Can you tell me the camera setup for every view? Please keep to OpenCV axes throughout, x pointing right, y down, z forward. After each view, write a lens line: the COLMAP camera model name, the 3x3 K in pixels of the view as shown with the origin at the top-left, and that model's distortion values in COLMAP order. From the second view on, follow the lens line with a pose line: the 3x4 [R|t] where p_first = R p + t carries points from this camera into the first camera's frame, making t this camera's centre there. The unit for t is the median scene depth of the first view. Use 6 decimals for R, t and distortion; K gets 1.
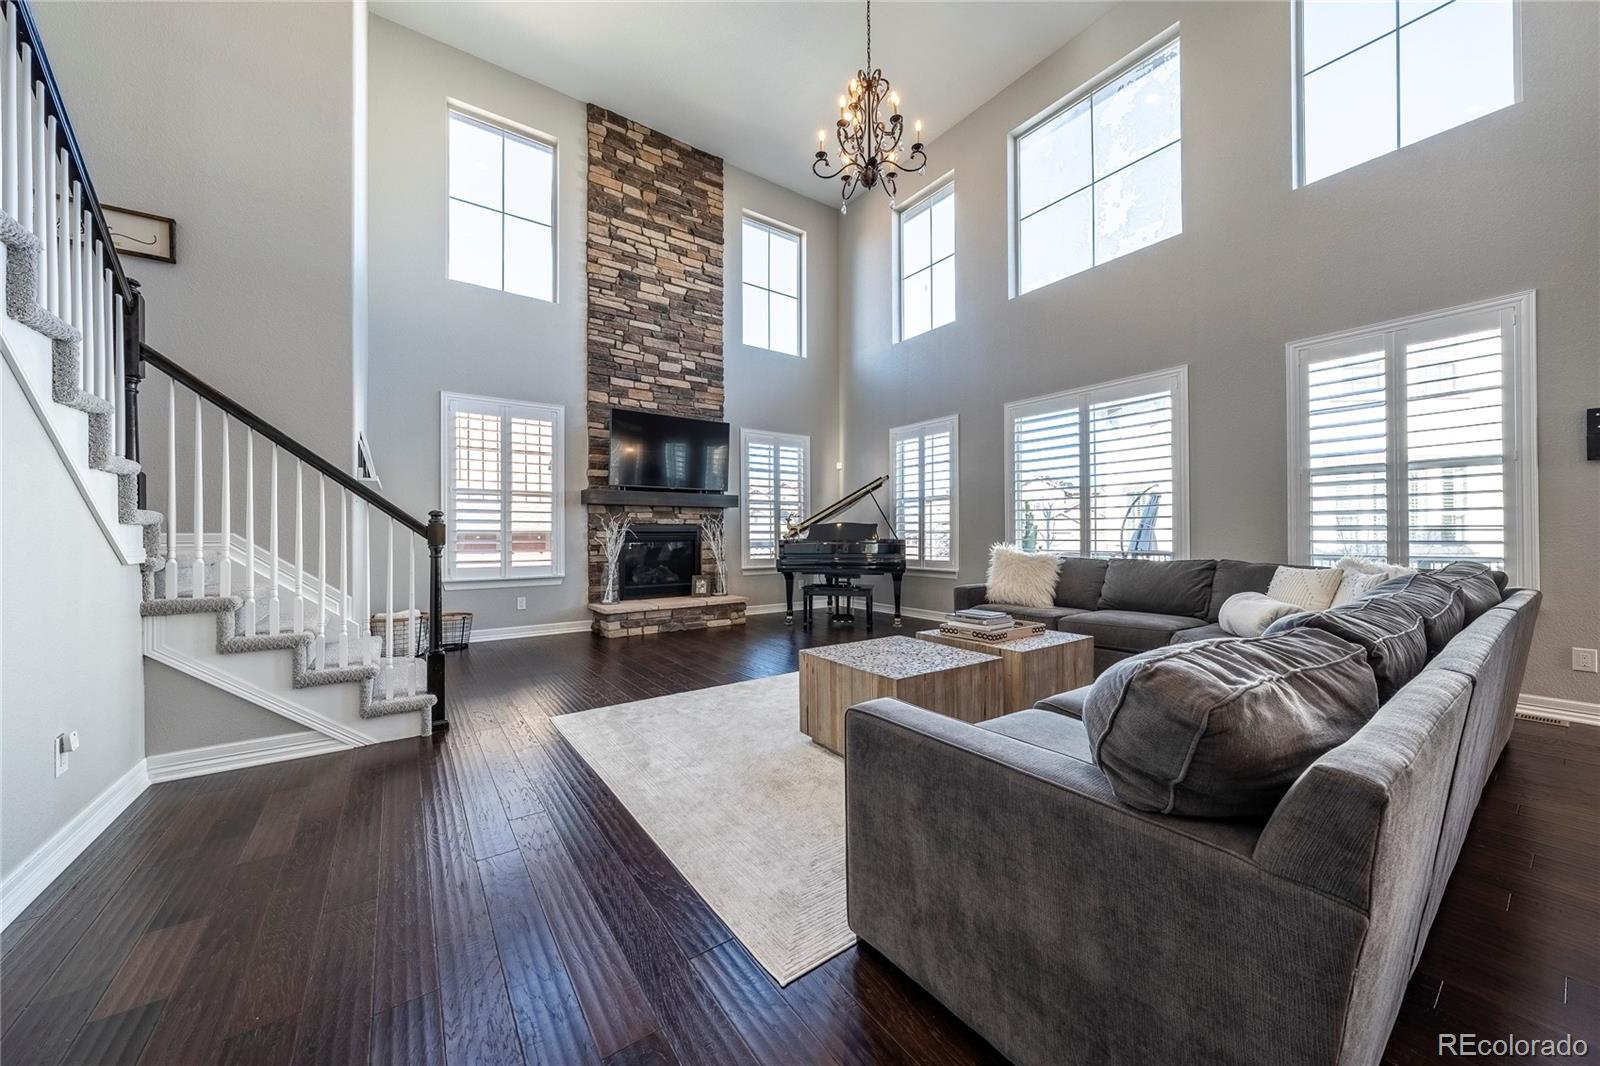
lens RADIAL K [[567.7, 0, 800.1], [0, 567.7, 533.5], [0, 0, 1]] dist [-0.000917, -0.000024]
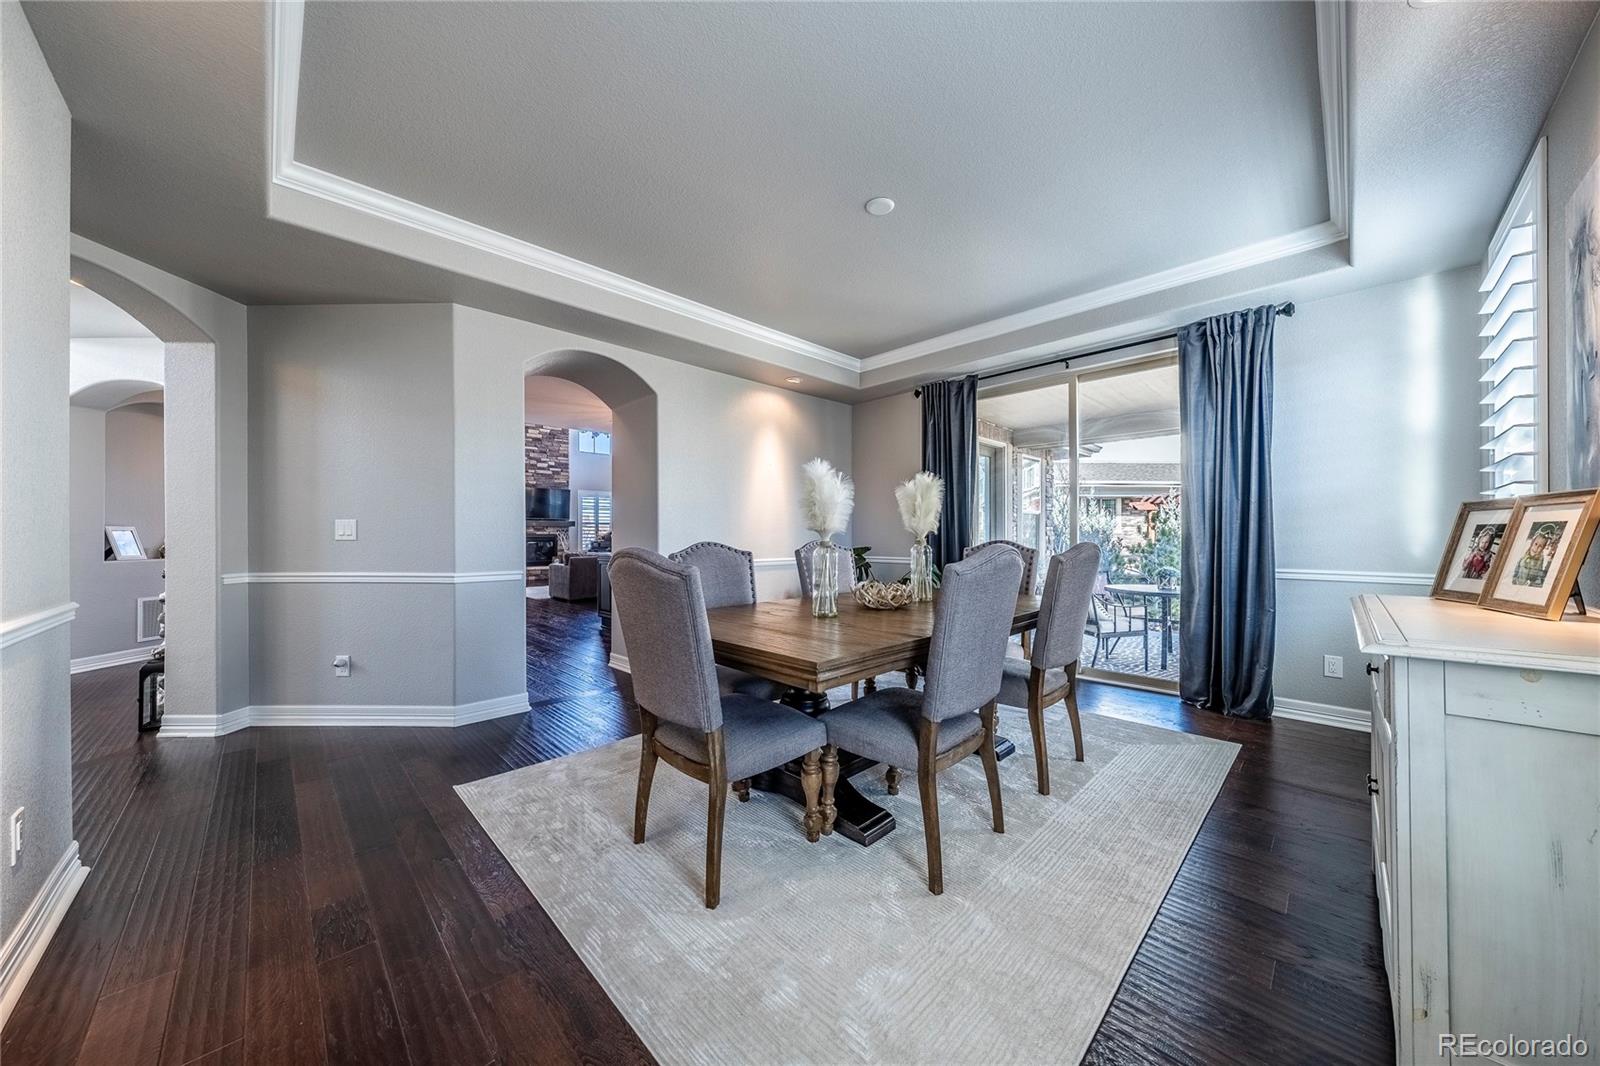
lens RADIAL K [[540.8, 0, 800.6], [0, 540.8, 536.5], [0, 0, 1]] dist [0.000145, 0.000002]
pose [[0.986007, 0.002563, 0.166681, 0.440613], [-0.002449, 0.999997, -0.000888, -0.007035], [-0.166683, 0.000468, 0.986010, -1.339223]]
